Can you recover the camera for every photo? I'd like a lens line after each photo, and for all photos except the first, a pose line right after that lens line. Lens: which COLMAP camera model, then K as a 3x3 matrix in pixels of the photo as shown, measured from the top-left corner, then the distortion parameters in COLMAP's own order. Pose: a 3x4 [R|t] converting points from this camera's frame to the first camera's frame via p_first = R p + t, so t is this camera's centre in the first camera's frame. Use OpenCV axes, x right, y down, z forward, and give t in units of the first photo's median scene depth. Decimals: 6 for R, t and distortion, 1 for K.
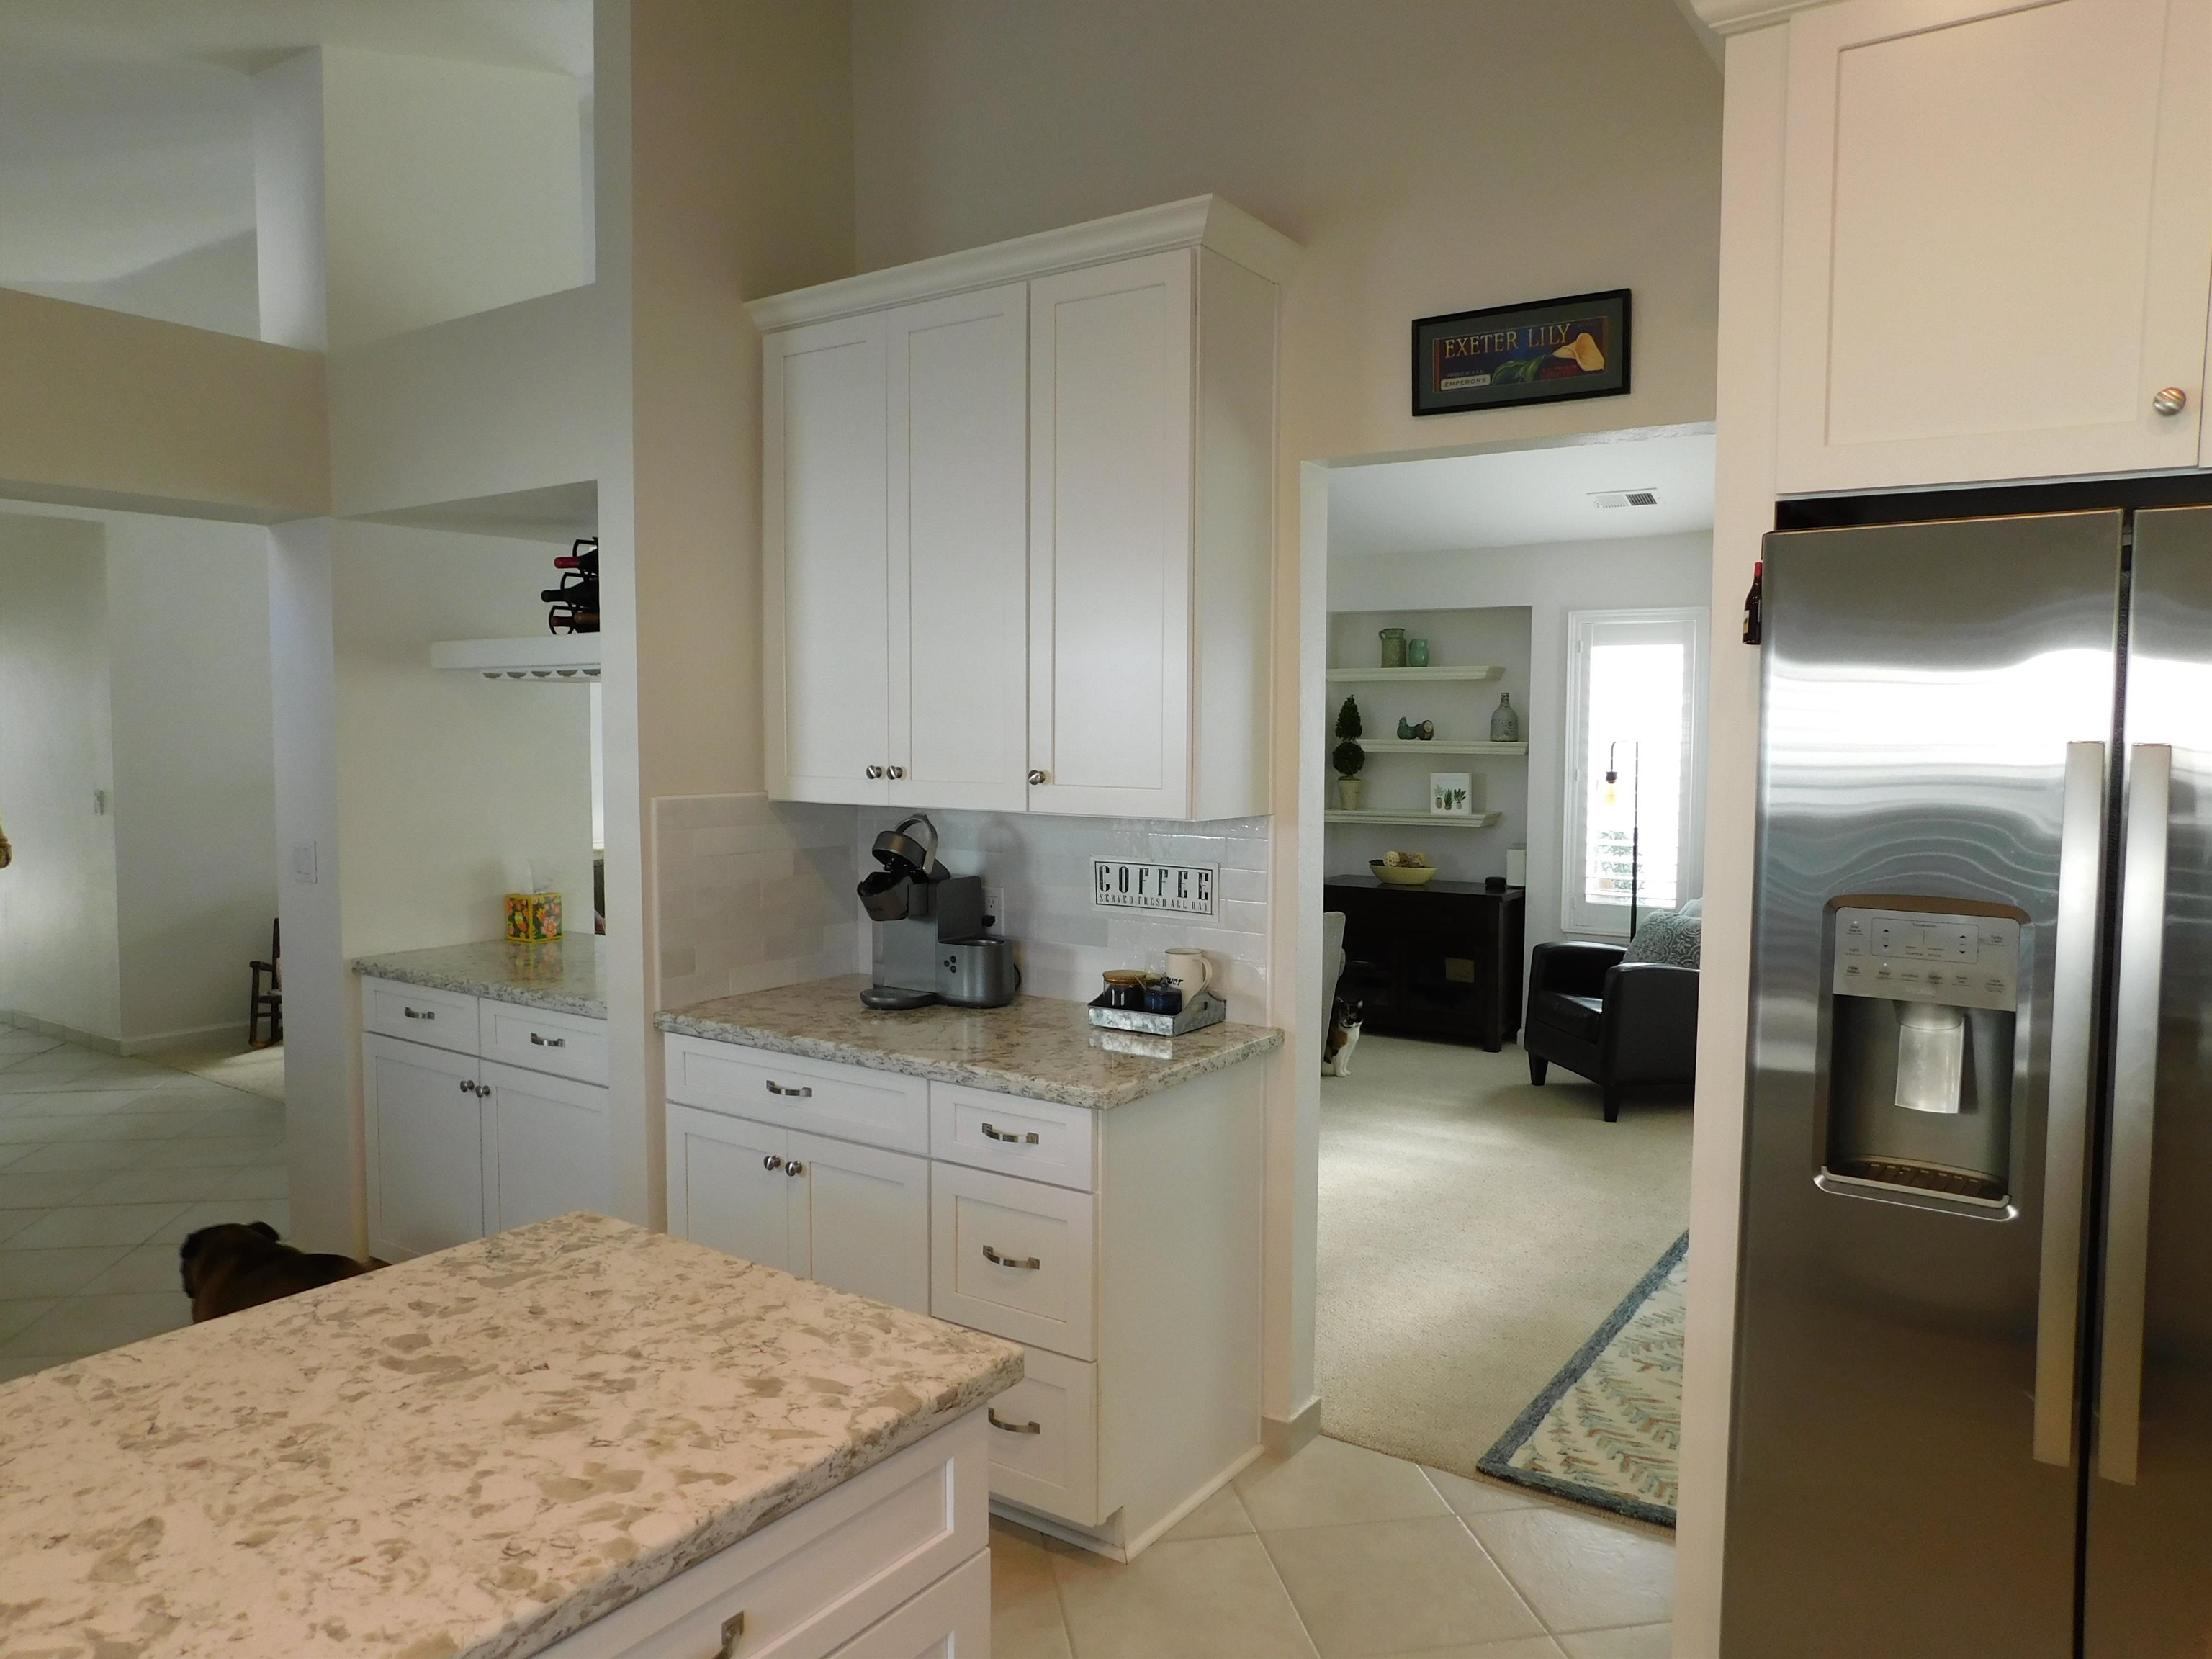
lens RADIAL K [[1527.2, 0, 1096.1], [0, 1527.2, 829.4], [0, 0, 1]] dist [-0.012384, 0.005638]
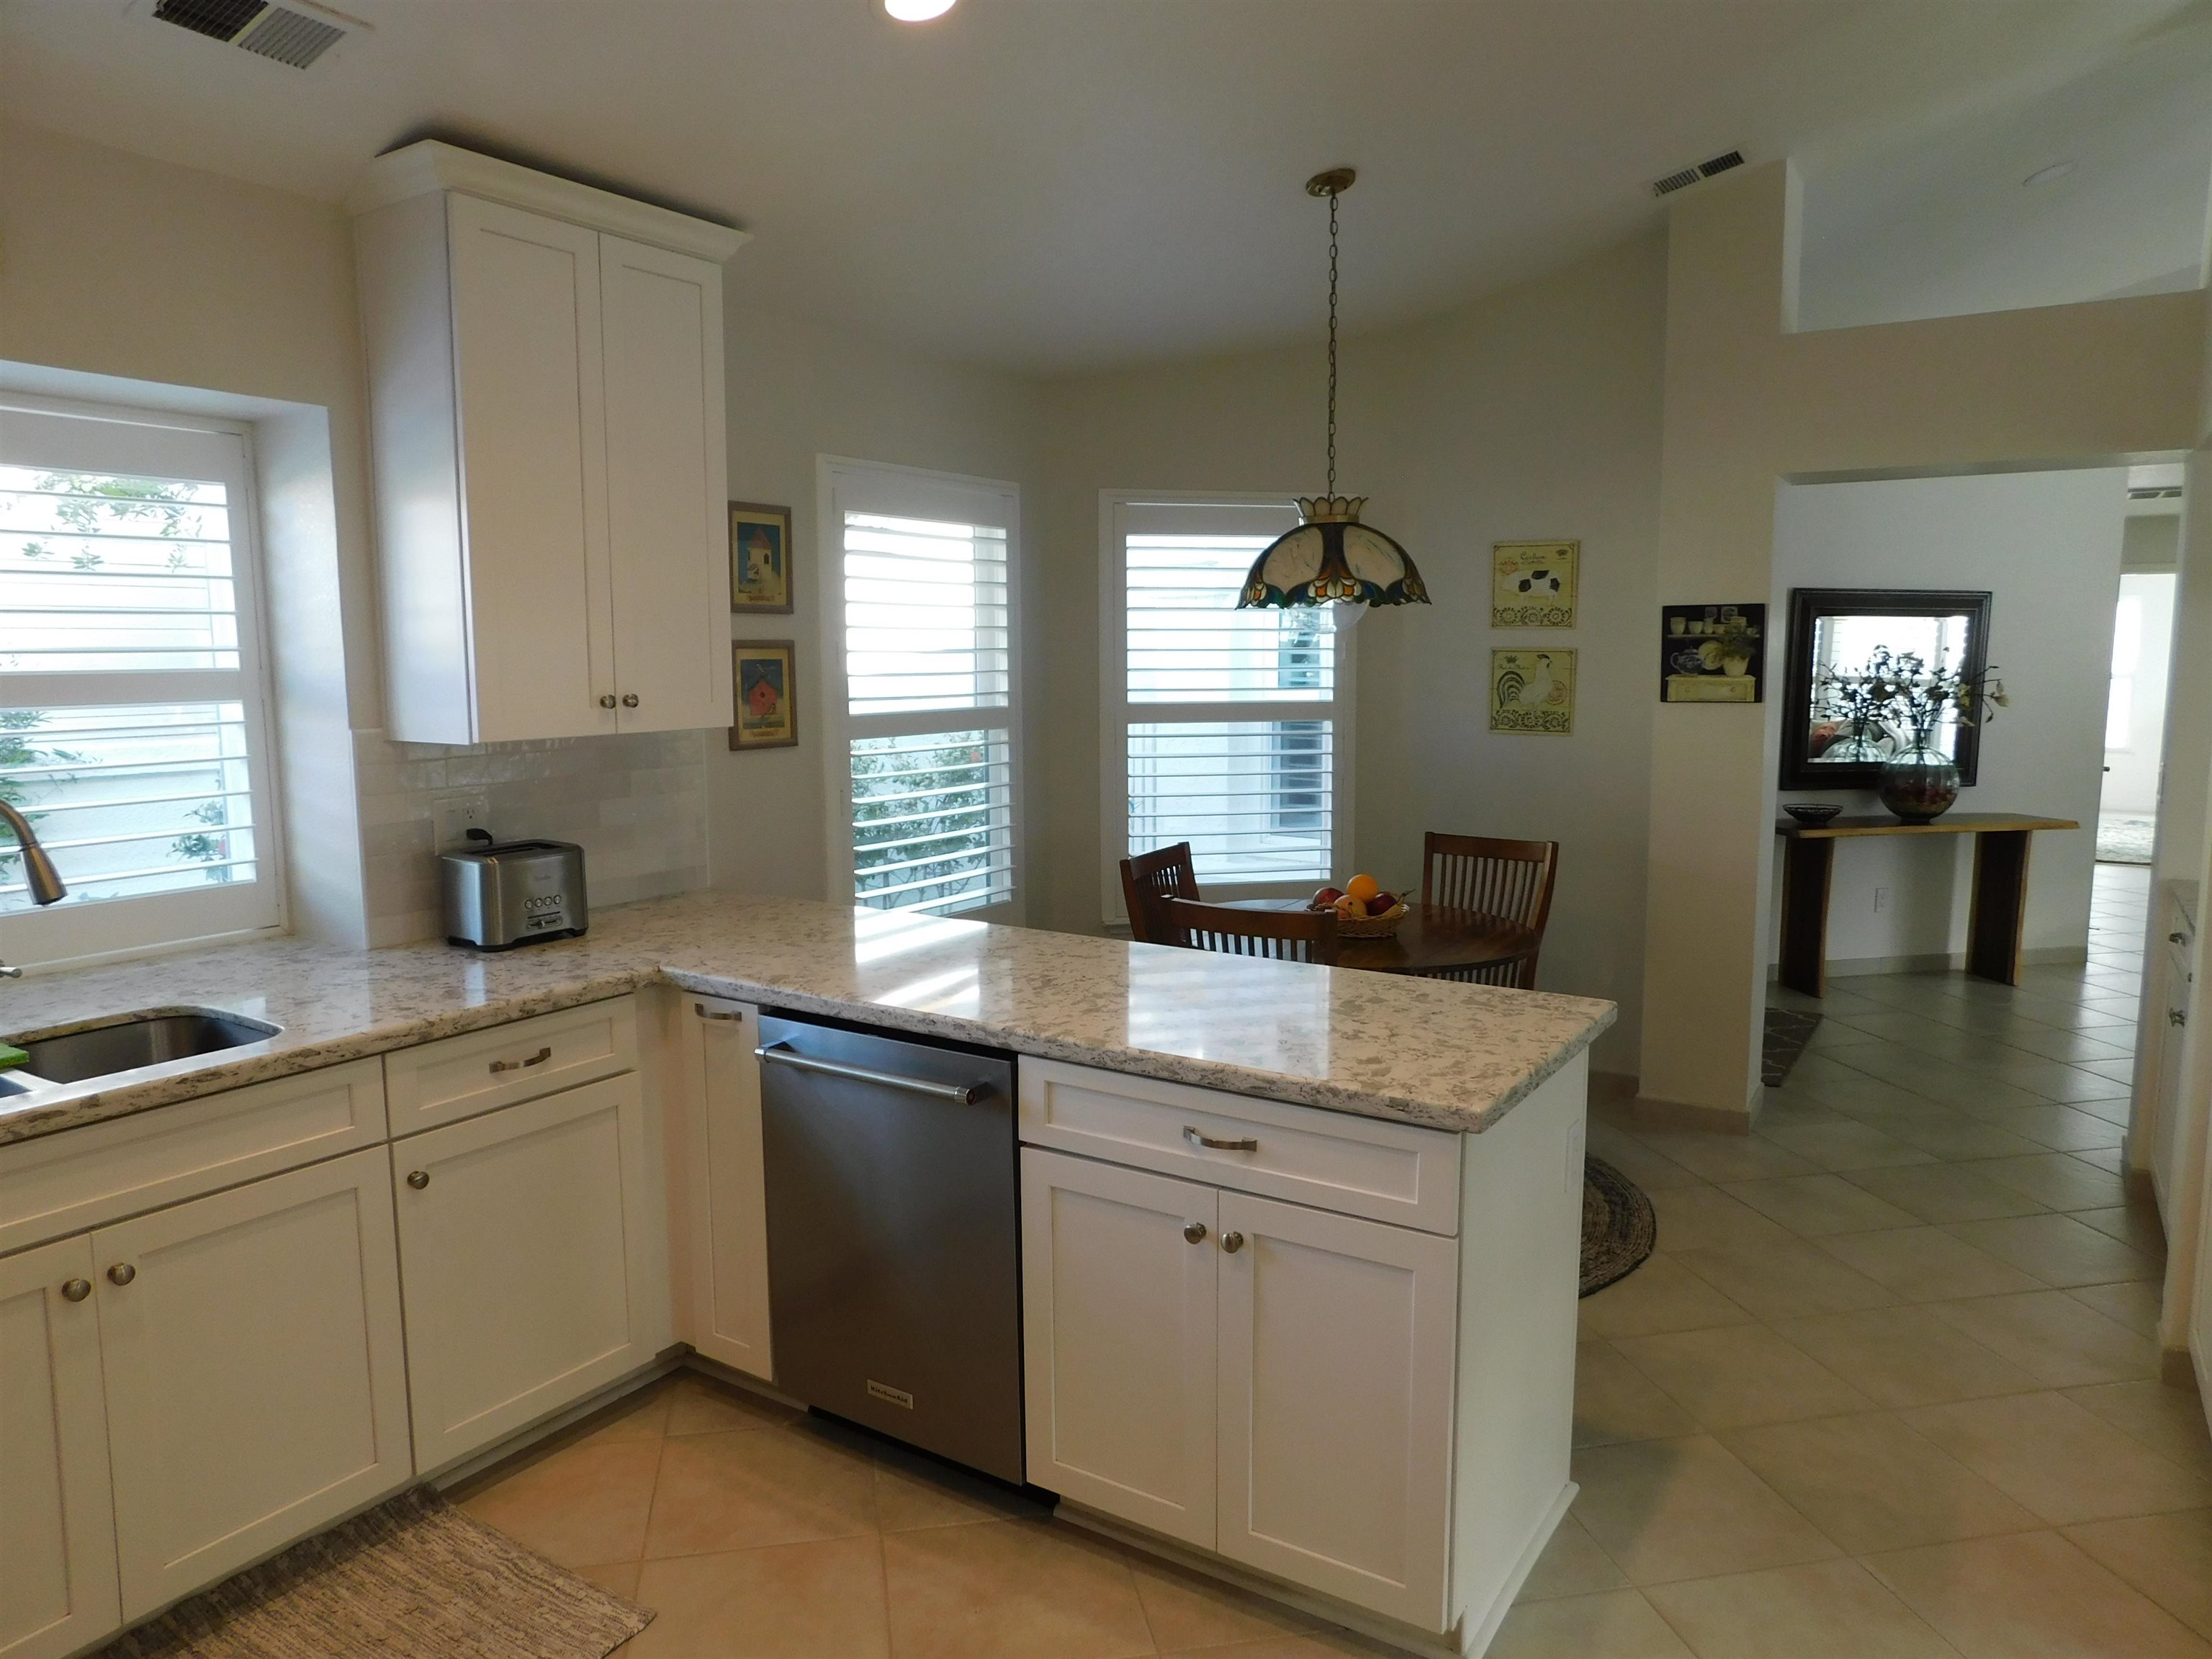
lens RADIAL K [[1461.7, 0, 1108.4], [0, 1461.7, 833.9], [0, 0, 1]] dist [-0.064212, 0.047225]
pose [[0.041411, 0.120118, -0.991896, 1.235093], [-0.063560, 0.991053, 0.117362, -0.038501], [0.997118, 0.058184, 0.048675, 0.604394]]
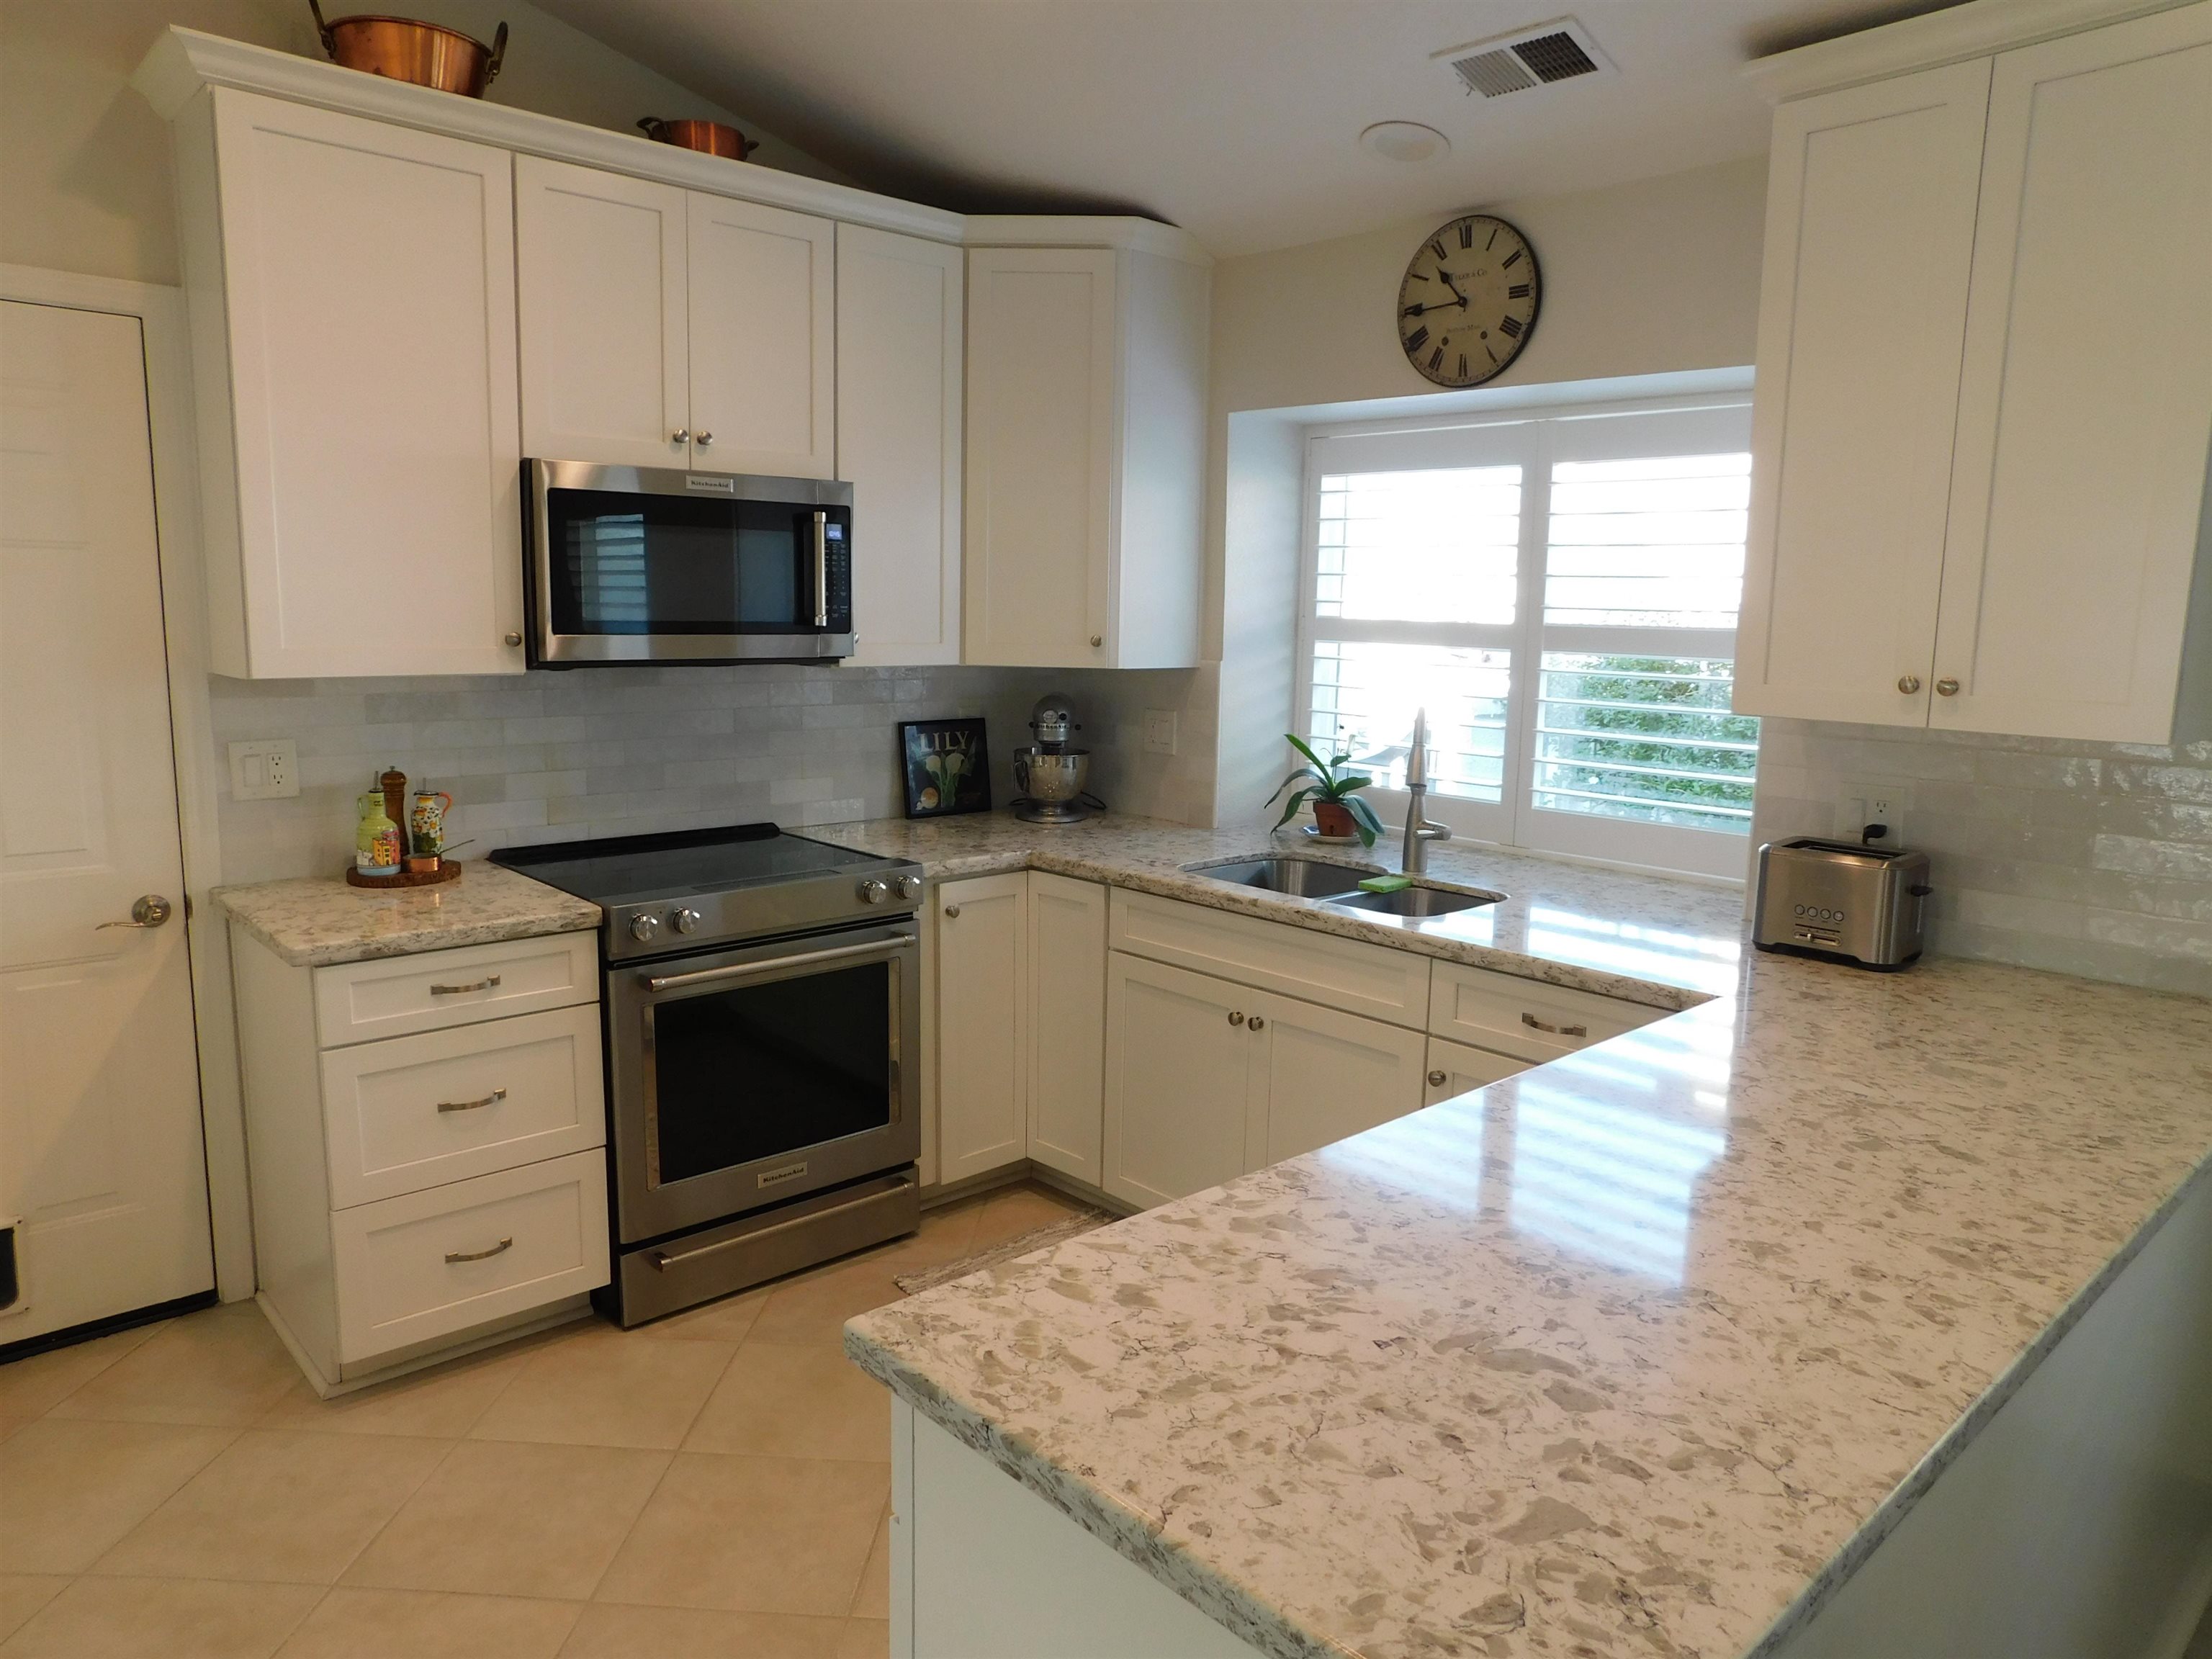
lens RADIAL K [[1461.7, 0, 1113.8], [0, 1461.7, 829.5], [0, 0, 1]] dist [-0.064212, 0.047225]
pose [[-0.977898, -0.057073, 0.201140, -0.357928], [-0.012356, 0.976116, 0.216900, -0.117699], [-0.208716, 0.209621, -0.955247, 1.746022]]
